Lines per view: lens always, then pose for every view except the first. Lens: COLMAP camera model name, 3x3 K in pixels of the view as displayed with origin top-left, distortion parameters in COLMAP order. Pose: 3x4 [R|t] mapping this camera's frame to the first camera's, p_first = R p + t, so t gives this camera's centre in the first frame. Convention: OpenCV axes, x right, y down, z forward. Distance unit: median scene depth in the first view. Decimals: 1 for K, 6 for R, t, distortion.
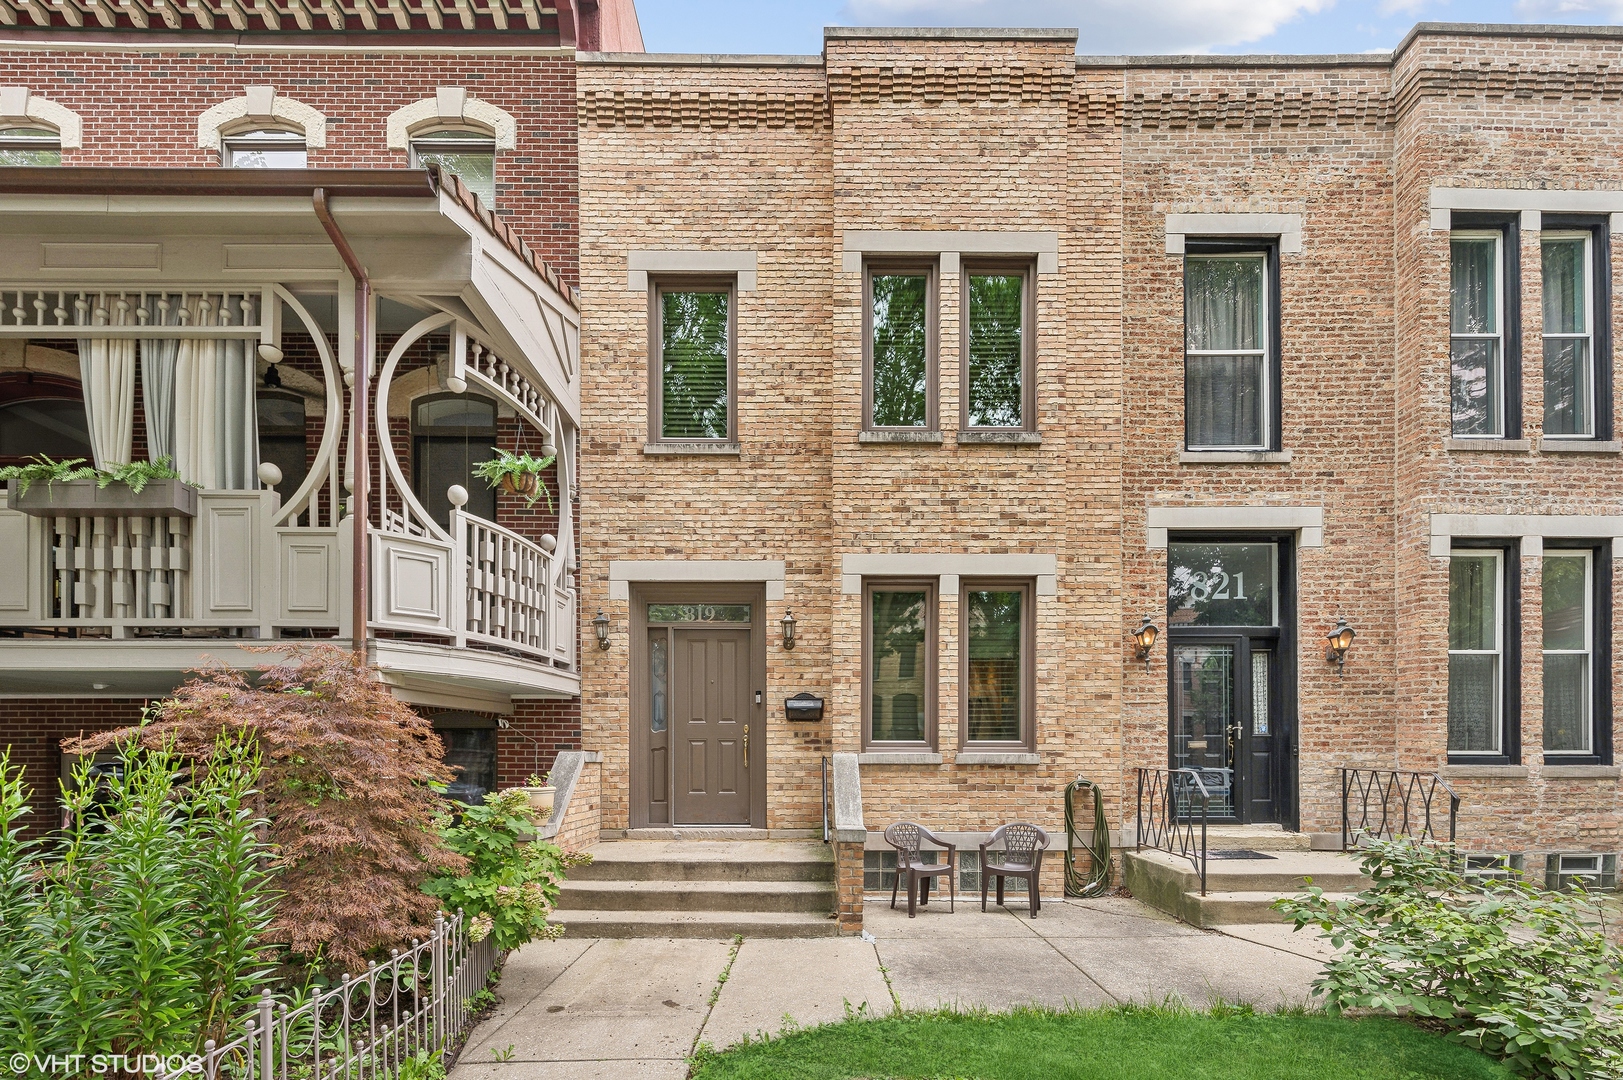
lens RADIAL K [[659.9, 0, 812.5], [0, 659.9, 541.6], [0, 0, 1]] dist [0.004227, -0.000411]
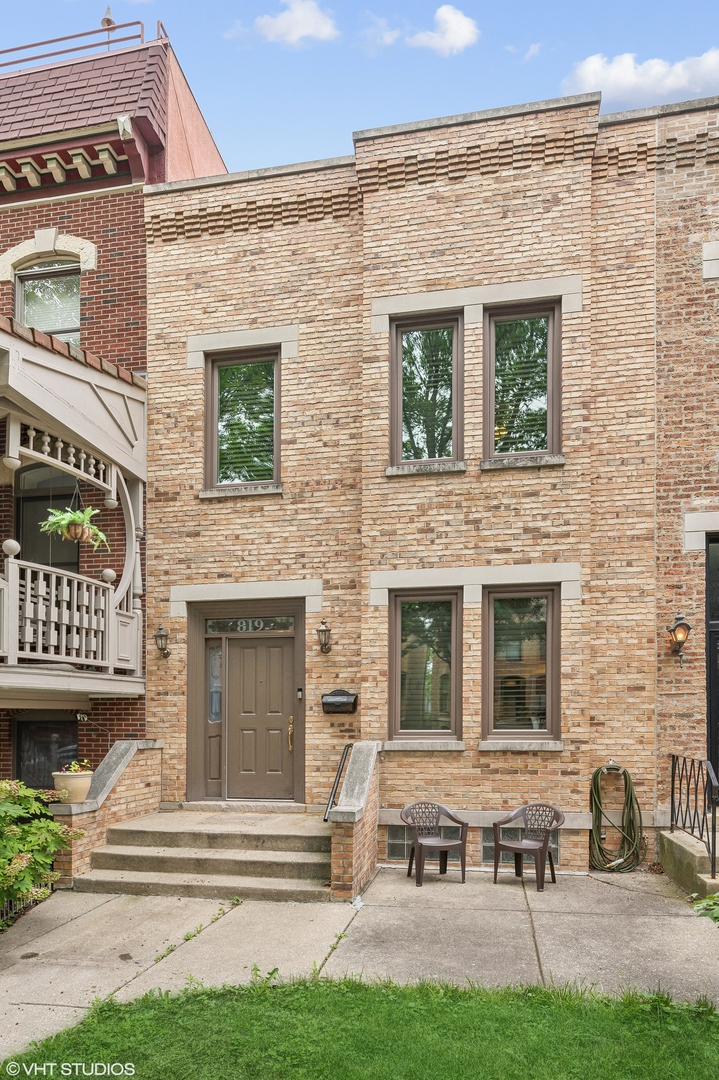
lens RADIAL K [[551.5, 0, 362.4], [0, 551.5, 542.1], [0, 0, 1]] dist [0.003078, -0.000929]
pose [[0.986431, -0.042445, -0.158595, 0.178335], [0.040979, 0.999082, -0.012500, -0.021029], [0.158980, 0.005832, 0.987265, 0.017050]]
